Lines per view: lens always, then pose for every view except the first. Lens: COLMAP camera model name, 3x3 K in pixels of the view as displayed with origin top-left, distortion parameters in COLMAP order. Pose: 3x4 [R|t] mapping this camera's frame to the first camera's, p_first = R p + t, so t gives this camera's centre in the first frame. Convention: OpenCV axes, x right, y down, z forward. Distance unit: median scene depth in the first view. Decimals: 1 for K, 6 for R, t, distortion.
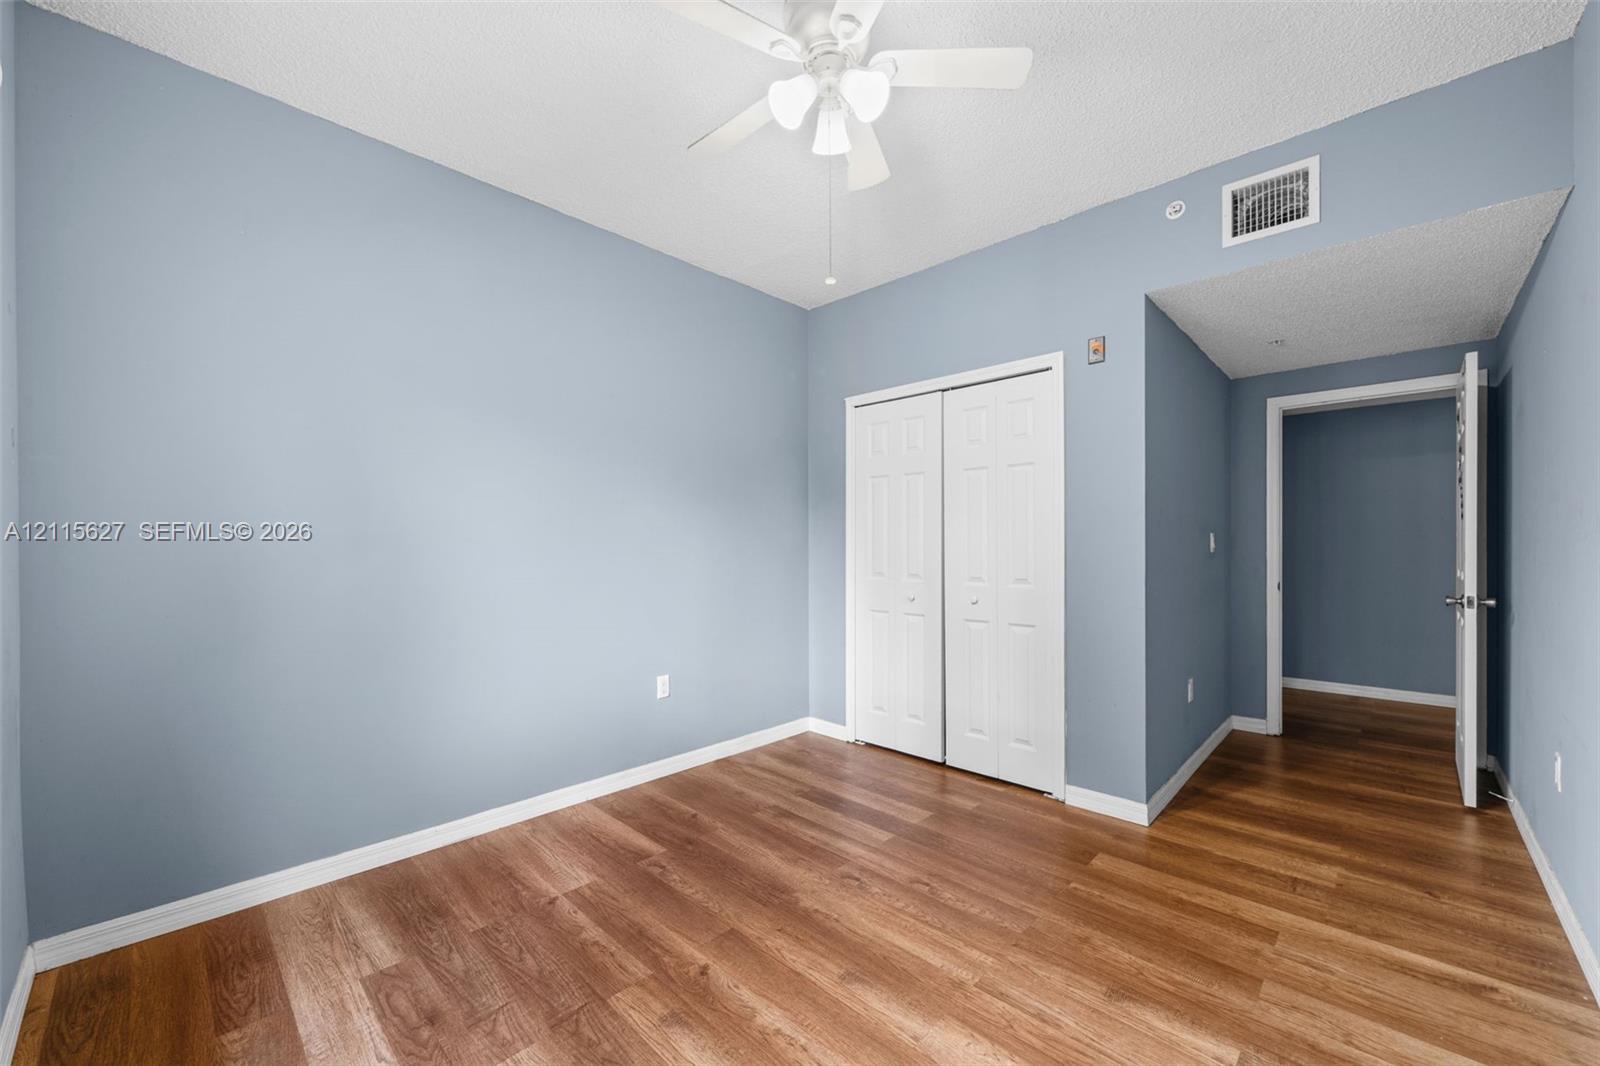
lens RADIAL K [[625.4, 0, 806.4], [0, 625.4, 541.5], [0, 0, 1]] dist [-0.002488, -0.000118]
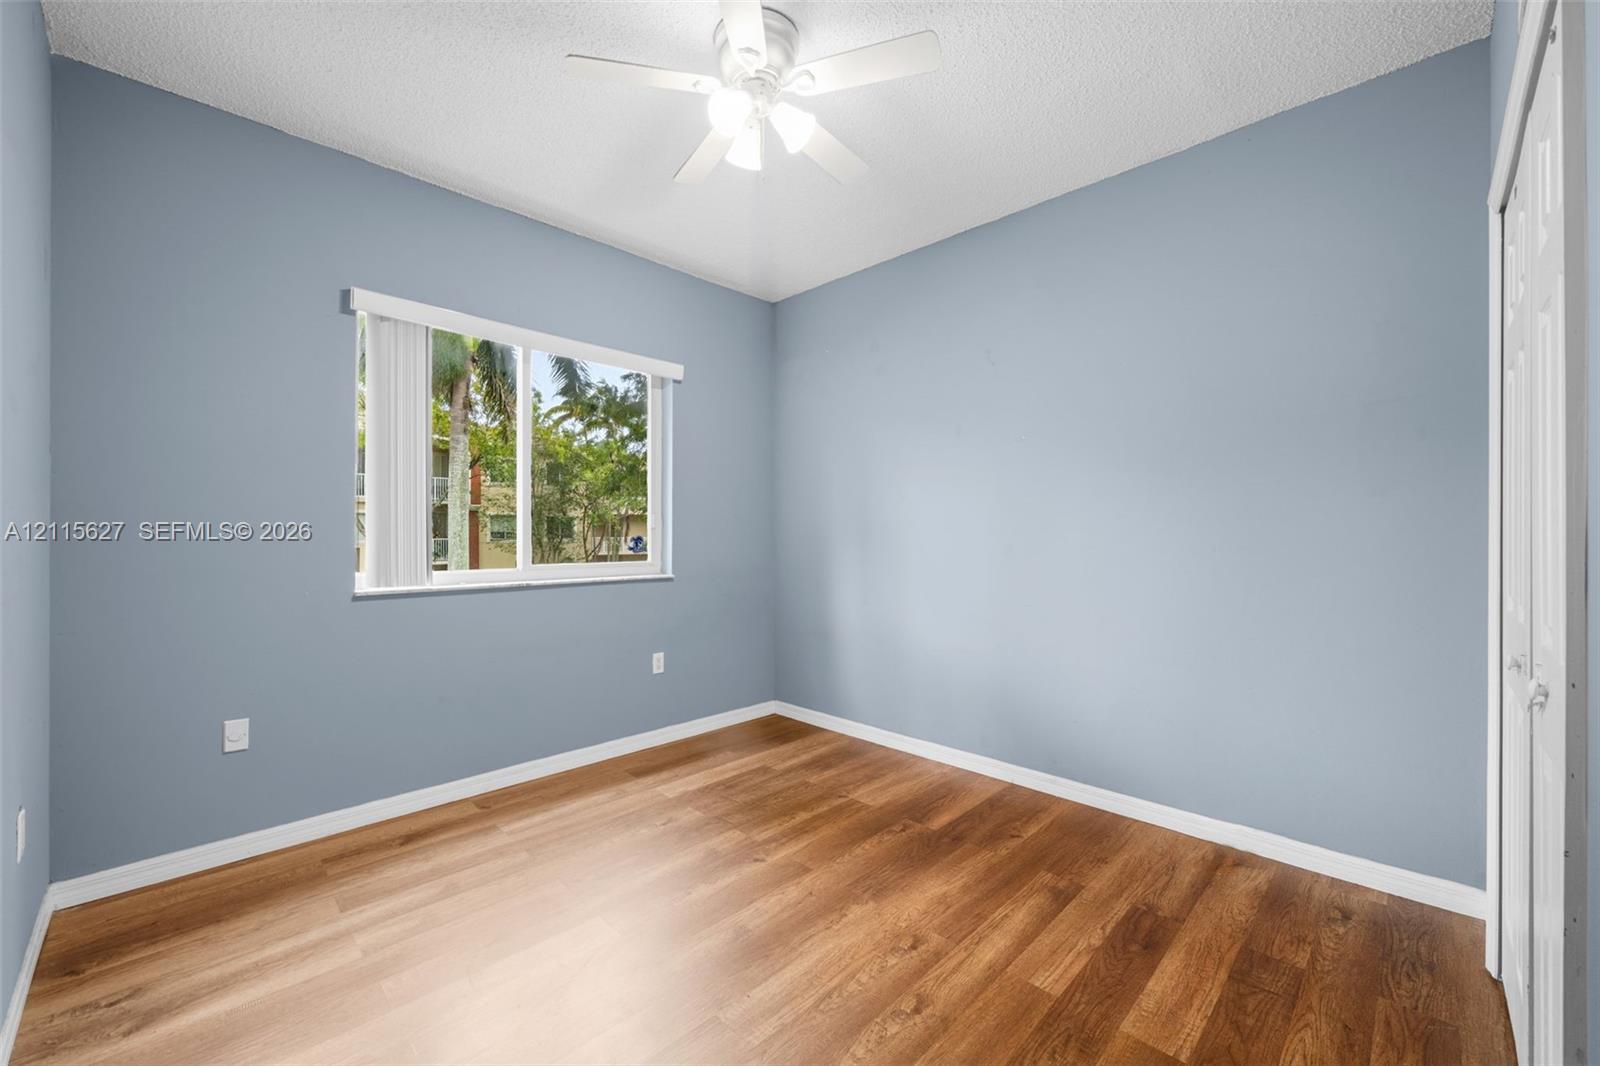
lens RADIAL K [[625.4, 0, 798.8], [0, 625.4, 530.0], [0, 0, 1]] dist [-0.002488, -0.000118]
pose [[-0.011438, 0.000295, -0.999935, 0.802596], [0.005001, 0.999987, 0.000238, -0.009443], [0.999922, -0.004998, -0.011439, 0.763035]]
